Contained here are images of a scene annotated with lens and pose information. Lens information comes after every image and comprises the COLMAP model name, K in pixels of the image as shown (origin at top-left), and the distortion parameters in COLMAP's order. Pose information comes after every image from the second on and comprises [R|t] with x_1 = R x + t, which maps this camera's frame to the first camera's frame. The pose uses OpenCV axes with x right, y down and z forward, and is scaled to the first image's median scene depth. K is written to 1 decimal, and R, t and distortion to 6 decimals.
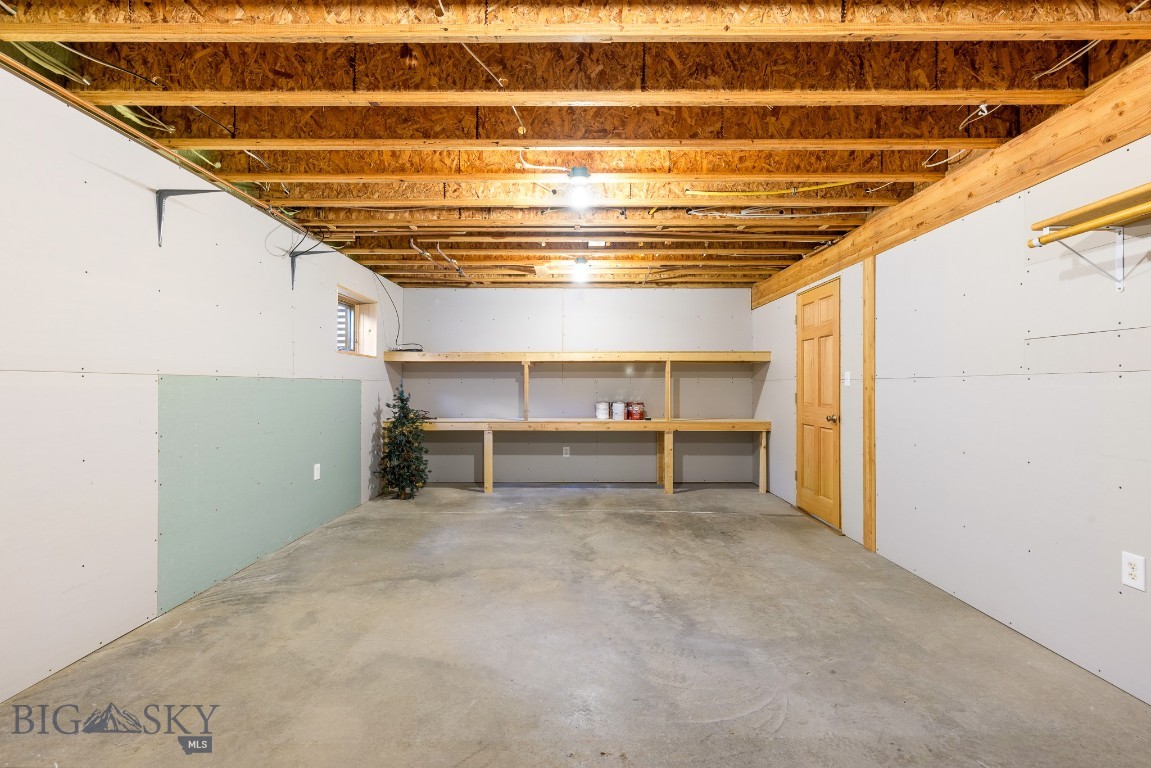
lens RADIAL K [[518.6, 0, 577.6], [0, 518.6, 385.4], [0, 0, 1]] dist [0.010414, -0.001283]
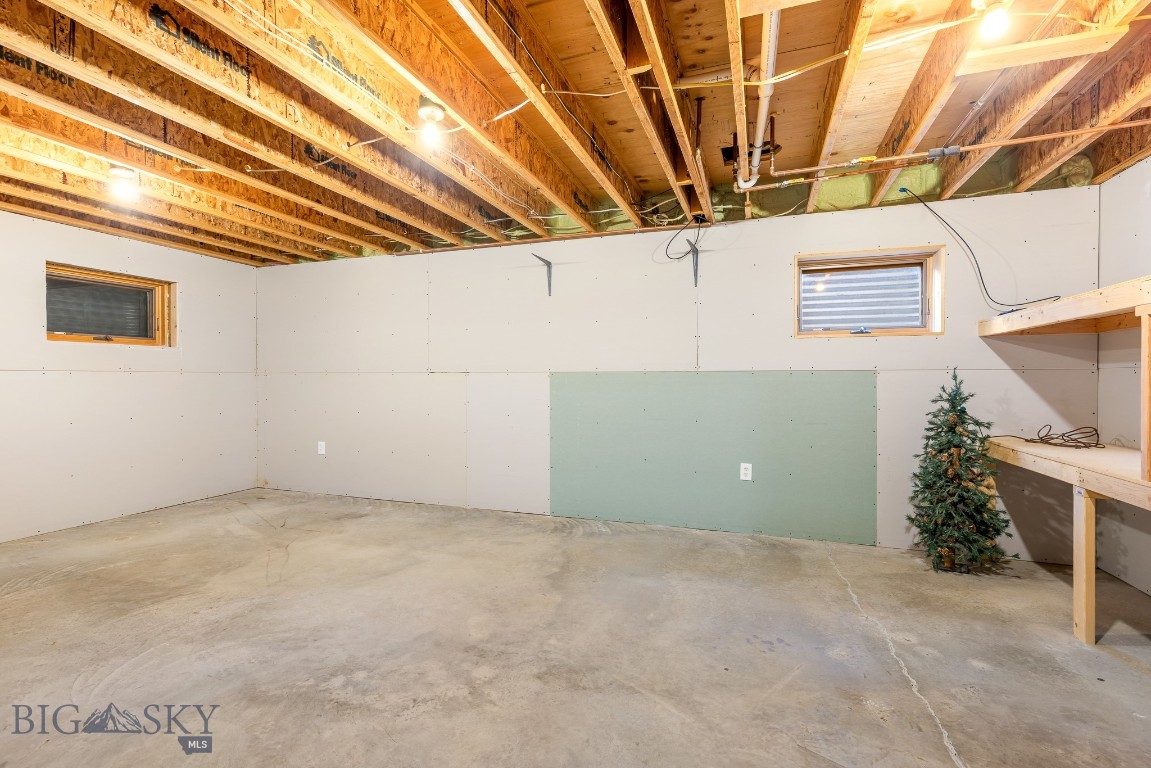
lens RADIAL K [[518.6, 0, 577.3], [0, 518.6, 381.4], [0, 0, 1]] dist [0.010414, -0.001283]
pose [[-0.332630, 0.005631, -0.943041, 0.646712], [0.001693, 0.999984, 0.005374, 0.000526], [0.943056, 0.000191, -0.332634, 1.418123]]
